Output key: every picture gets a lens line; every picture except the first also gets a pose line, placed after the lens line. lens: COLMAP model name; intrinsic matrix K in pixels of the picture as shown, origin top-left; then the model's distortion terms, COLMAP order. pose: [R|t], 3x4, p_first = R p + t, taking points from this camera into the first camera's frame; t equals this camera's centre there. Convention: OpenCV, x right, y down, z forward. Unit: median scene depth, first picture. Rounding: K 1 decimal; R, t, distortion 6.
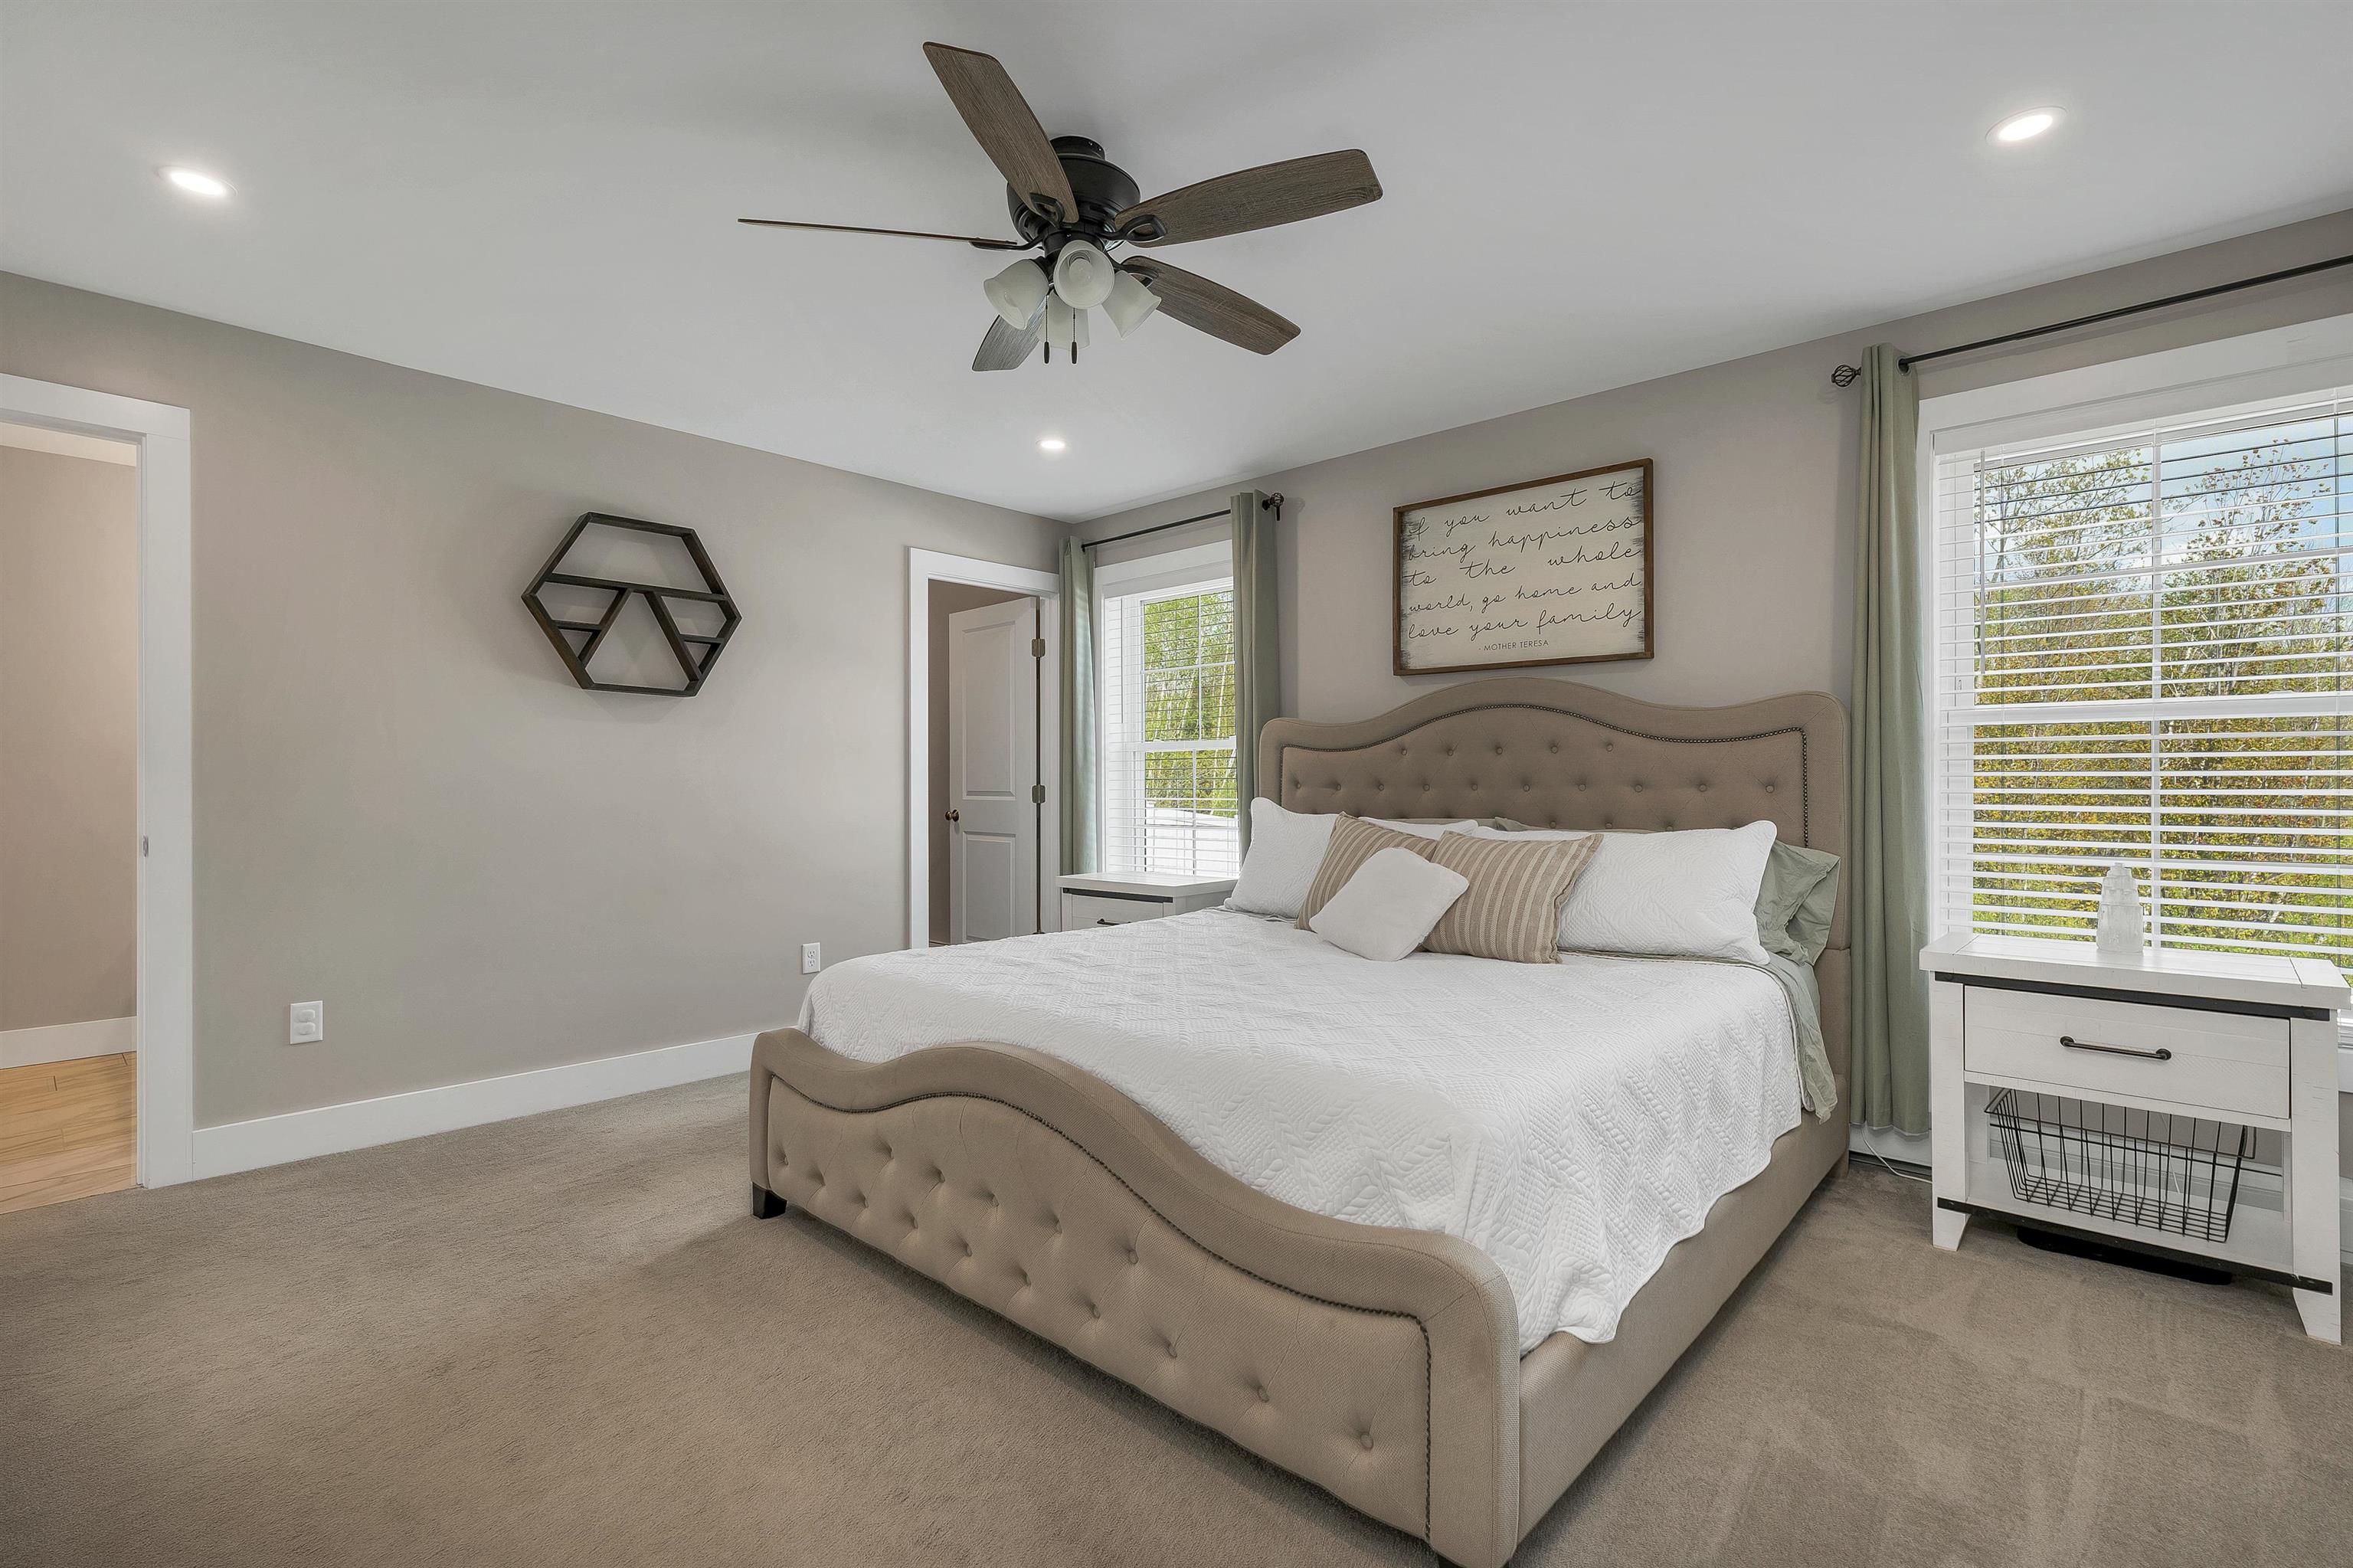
lens RADIAL K [[1033.7, 0, 1177.0], [0, 1033.7, 787.2], [0, 0, 1]] dist [-0.000977, -0.000088]
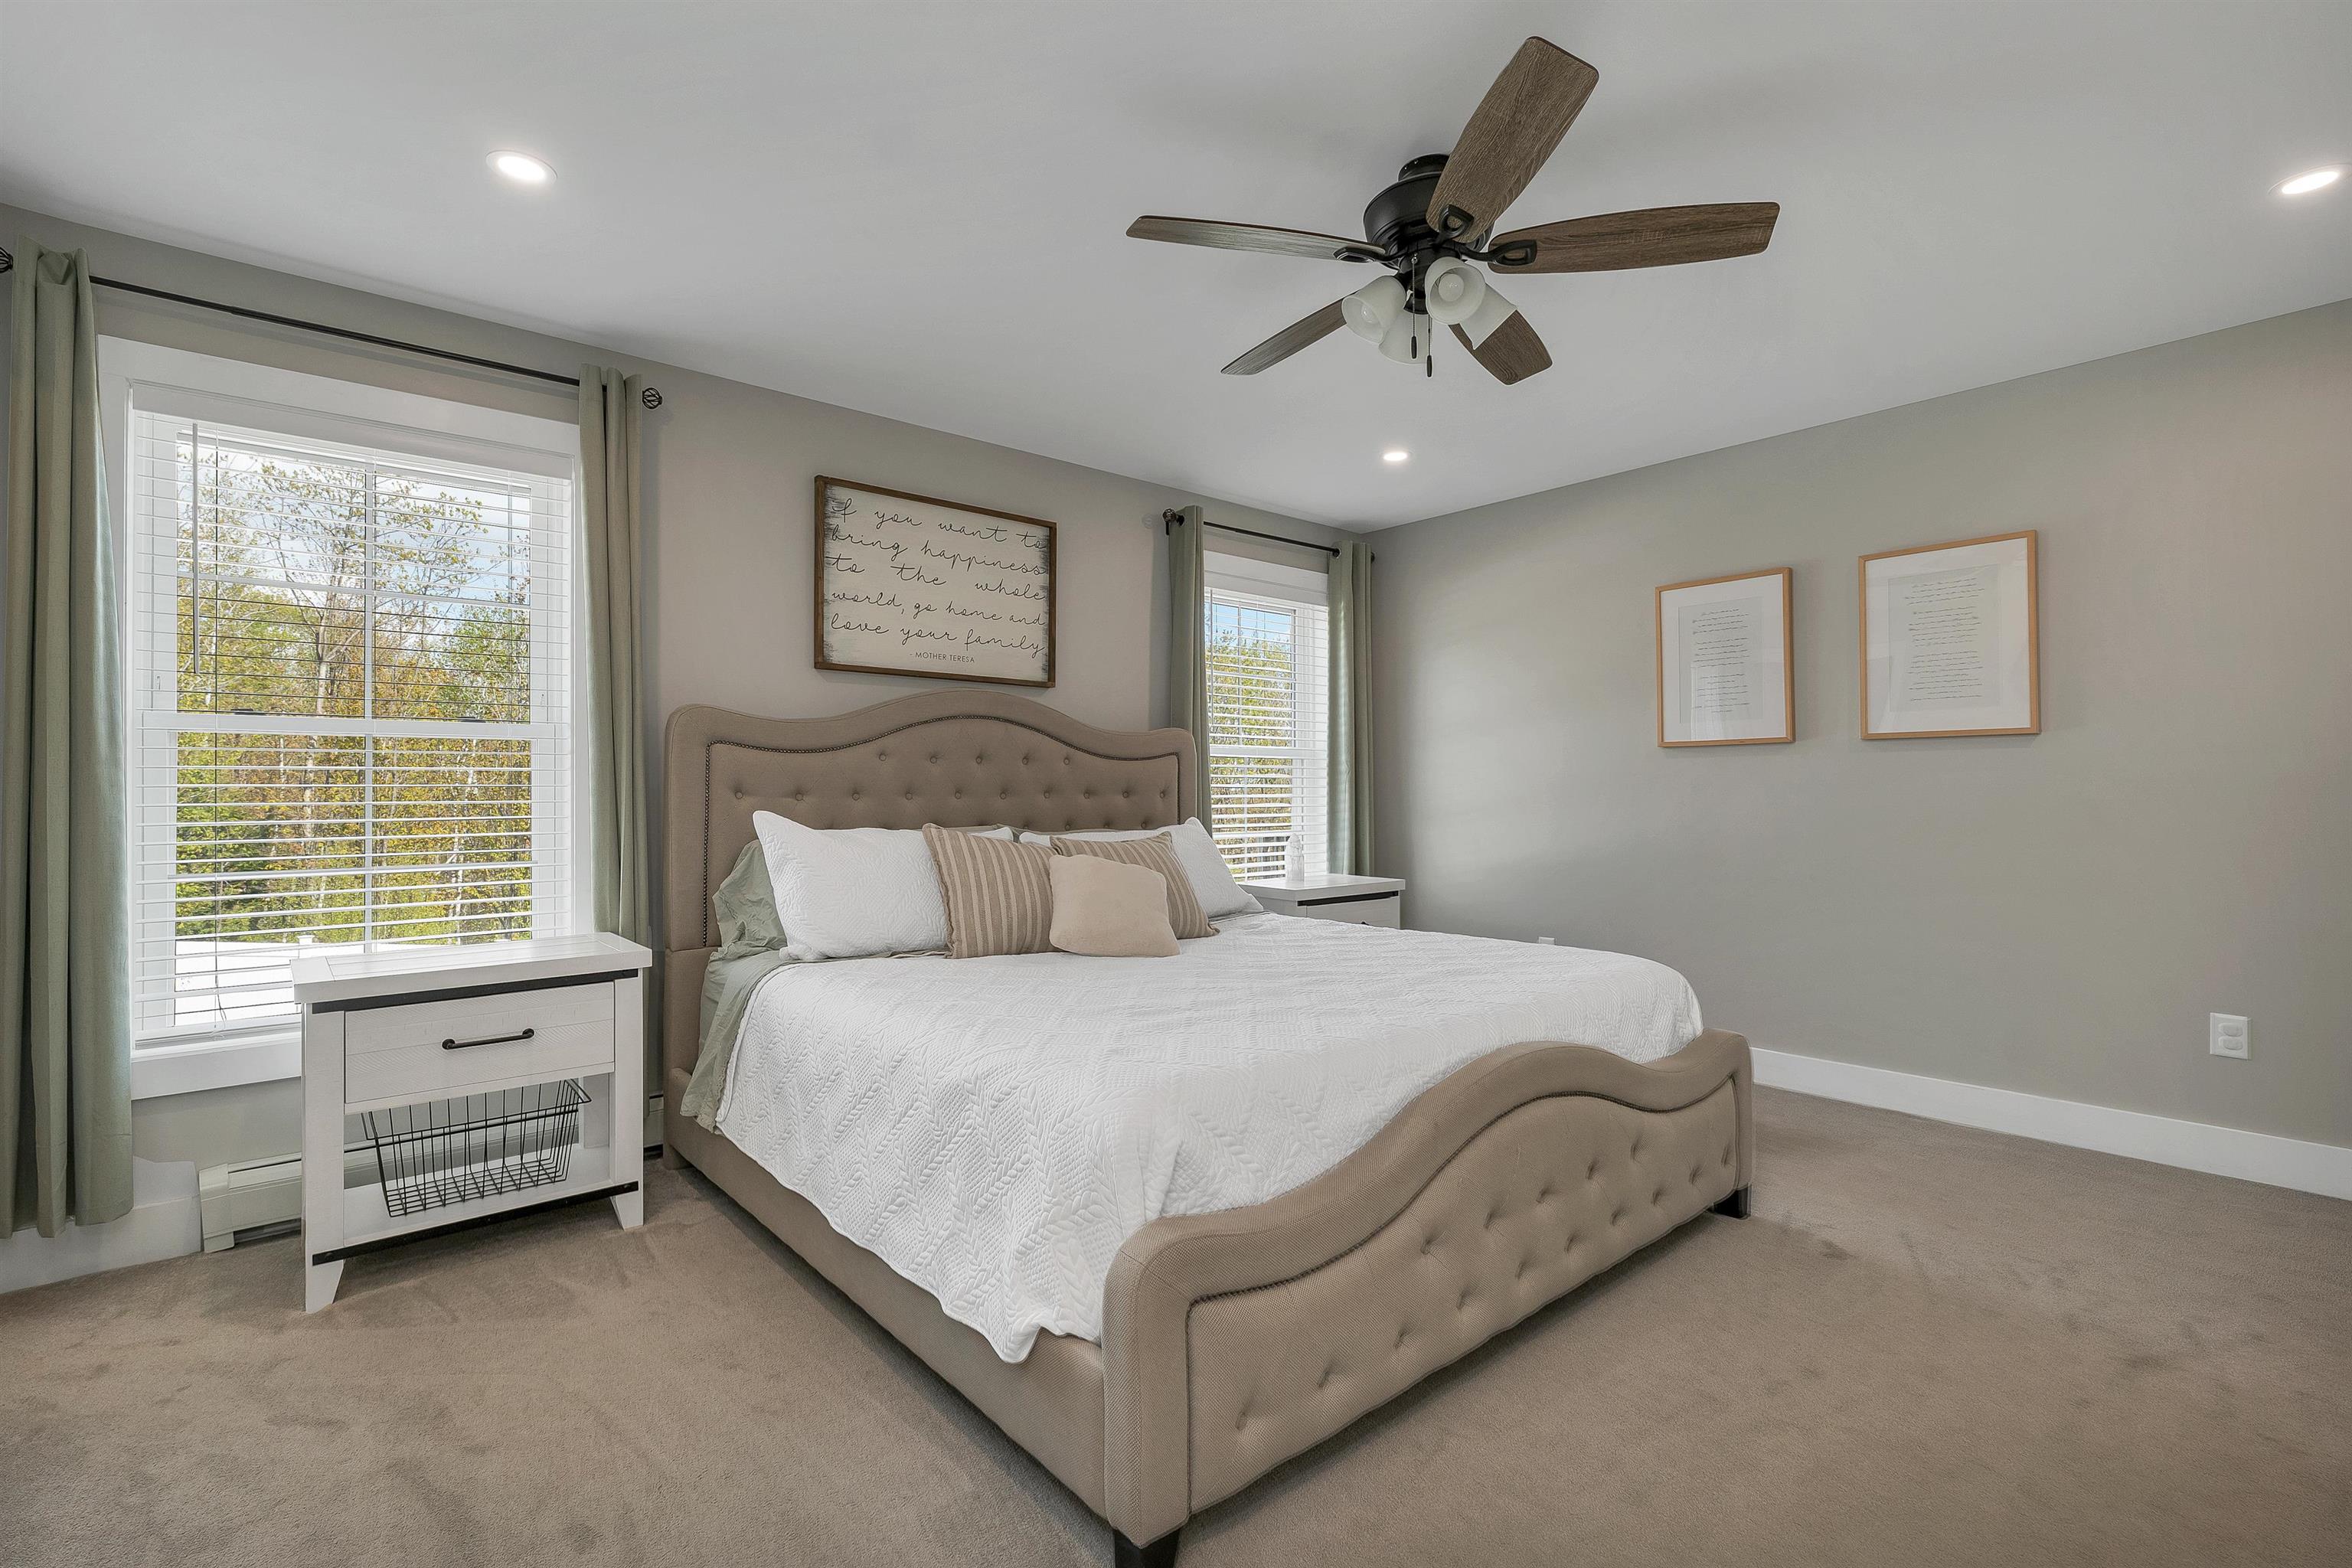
lens RADIAL K [[1077.9, 0, 1176.6], [0, 1077.9, 767.1], [0, 0, 1]] dist [0.035399, 0.000151]
pose [[0.132633, 0.023186, 0.990894, -0.692603], [0.006998, 0.999680, -0.024329, -0.000505], [-0.991141, 0.010161, 0.132428, 0.623287]]
